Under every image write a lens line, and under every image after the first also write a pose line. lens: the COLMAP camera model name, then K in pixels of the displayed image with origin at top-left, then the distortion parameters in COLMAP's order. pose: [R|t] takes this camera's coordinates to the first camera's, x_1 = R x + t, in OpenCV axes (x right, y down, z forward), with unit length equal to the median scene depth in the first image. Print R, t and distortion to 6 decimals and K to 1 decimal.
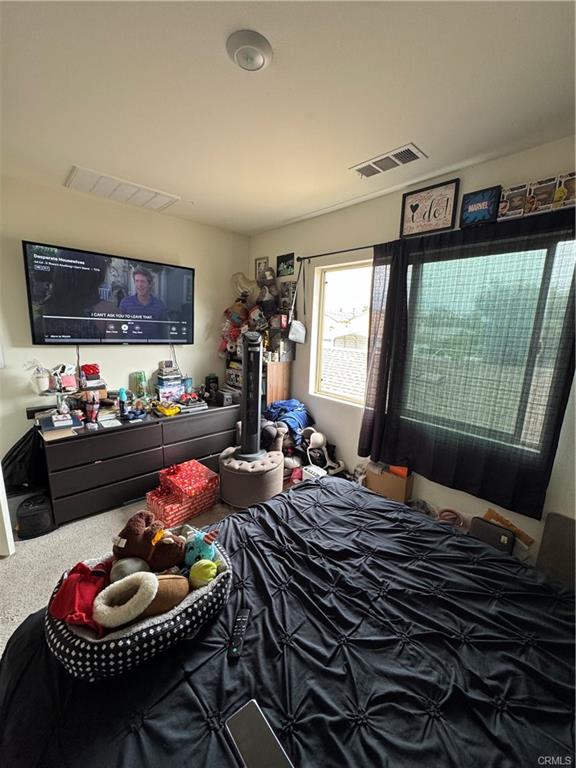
lens RADIAL K [[306.1, 0, 287.5], [0, 306.1, 383.5], [0, 0, 1]] dist [-0.002589, 0.000009]
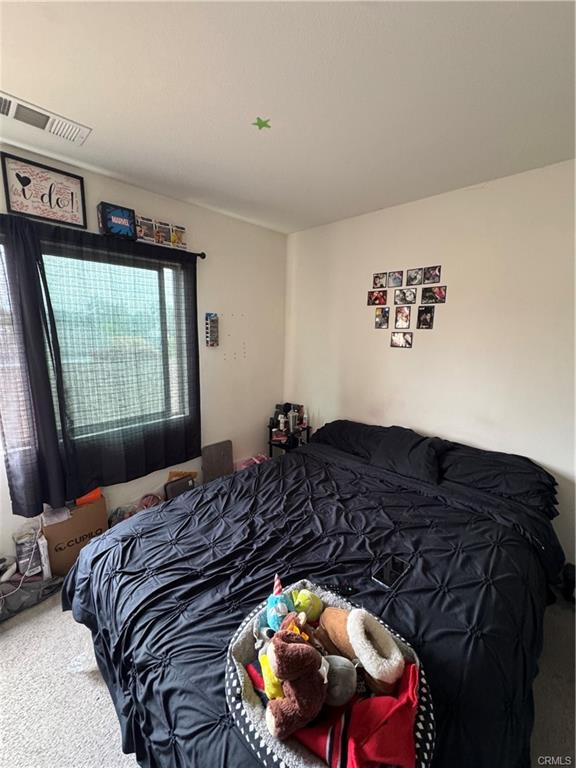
lens RADIAL K [[306.1, 0, 288.9], [0, 306.1, 384.4], [0, 0, 1]] dist [-0.002589, 0.000009]
pose [[-0.073276, -0.212412, 0.974429, -0.505323], [0.176475, 0.958876, 0.222293, -0.127789], [-0.981574, 0.188251, -0.032777, 0.457782]]
